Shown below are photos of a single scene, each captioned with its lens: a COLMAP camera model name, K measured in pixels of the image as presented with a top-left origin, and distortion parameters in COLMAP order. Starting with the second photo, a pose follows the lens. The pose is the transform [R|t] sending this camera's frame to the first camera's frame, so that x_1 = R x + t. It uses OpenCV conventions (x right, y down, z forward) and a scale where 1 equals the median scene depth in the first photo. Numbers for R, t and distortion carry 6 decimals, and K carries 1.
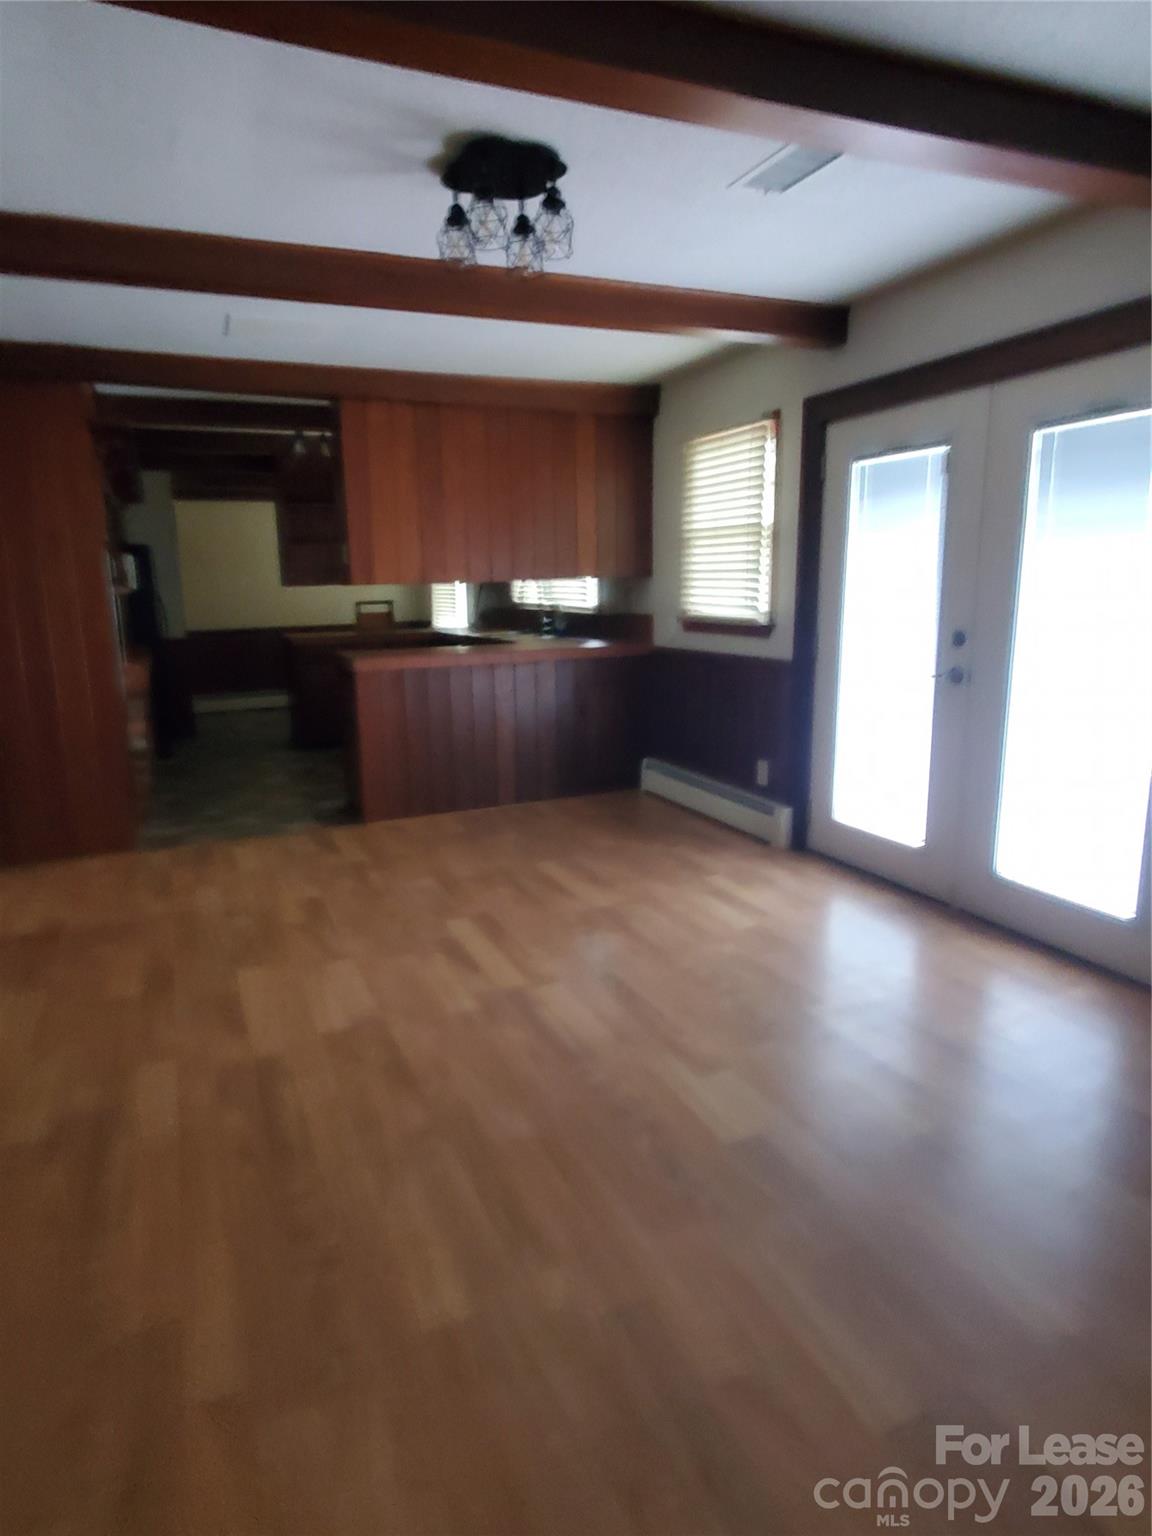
lens RADIAL K [[904.8, 0, 558.7], [0, 904.8, 763.9], [0, 0, 1]] dist [0.008302, -0.000061]
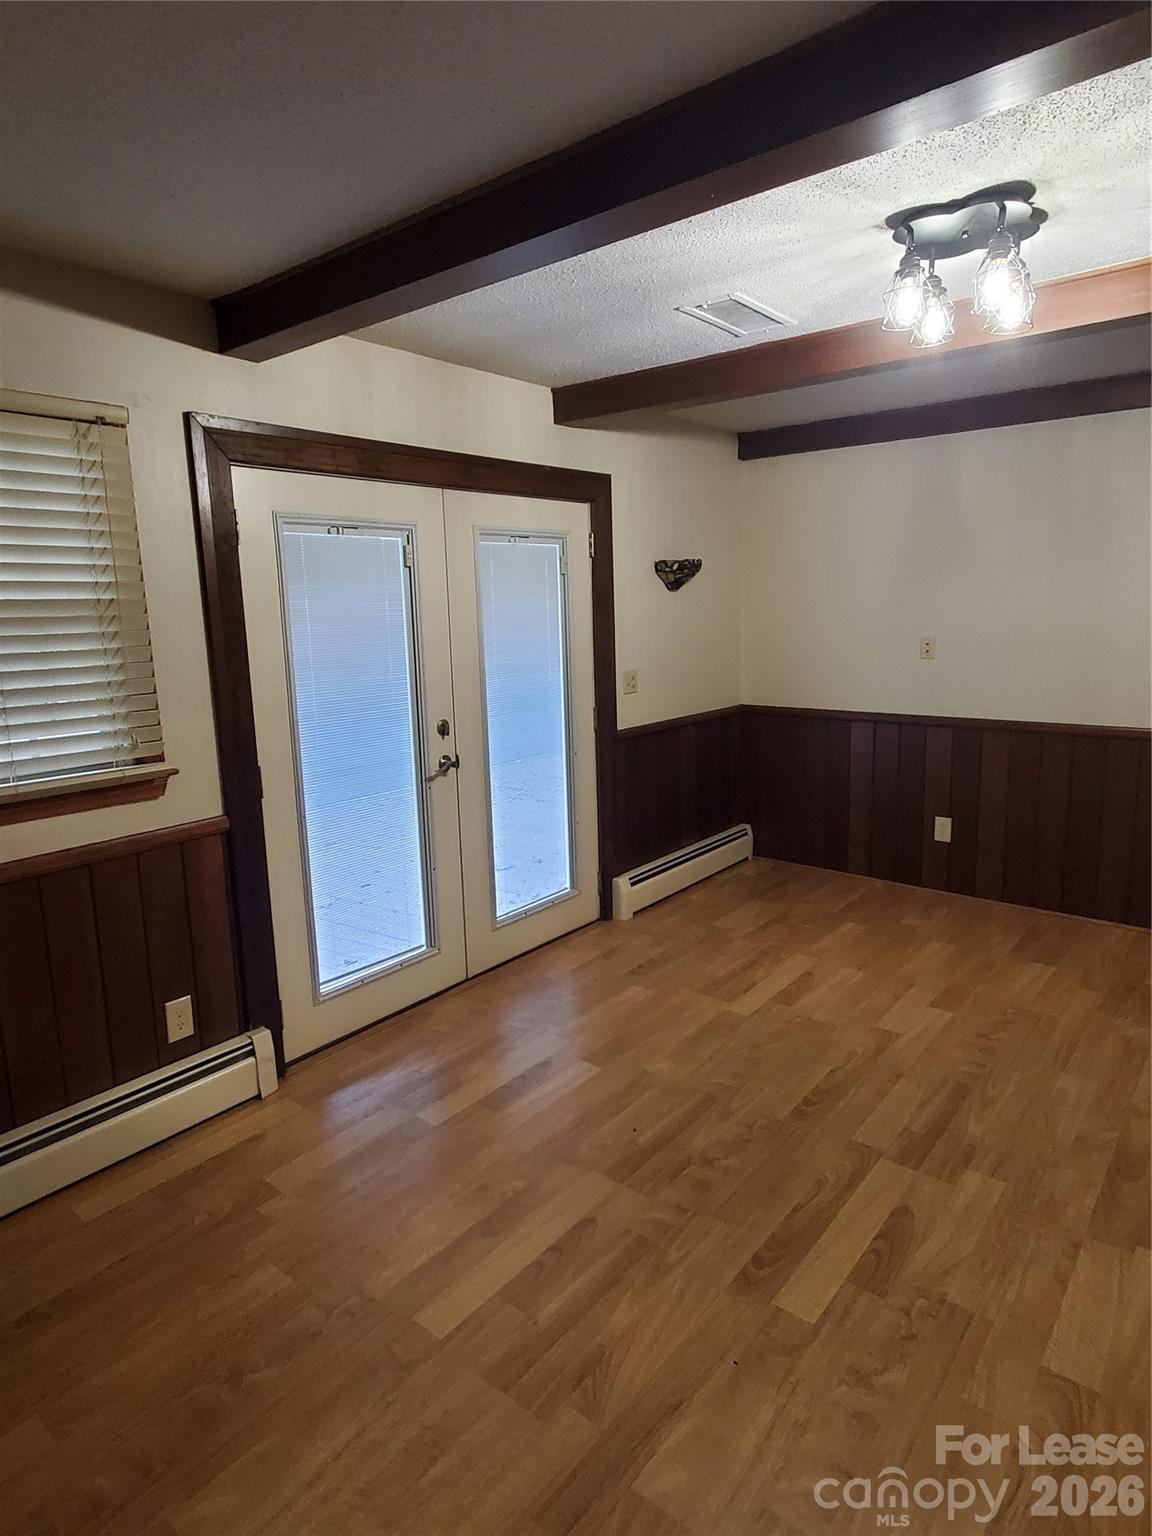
lens RADIAL K [[904.8, 0, 558.7], [0, 904.8, 763.9], [0, 0, 1]] dist [0.008302, -0.000061]
pose [[-0.455186, -0.125726, 0.881475, -0.416448], [0.212483, 0.946041, 0.244660, -0.258427], [-0.864671, 0.298664, -0.403910, 1.056583]]
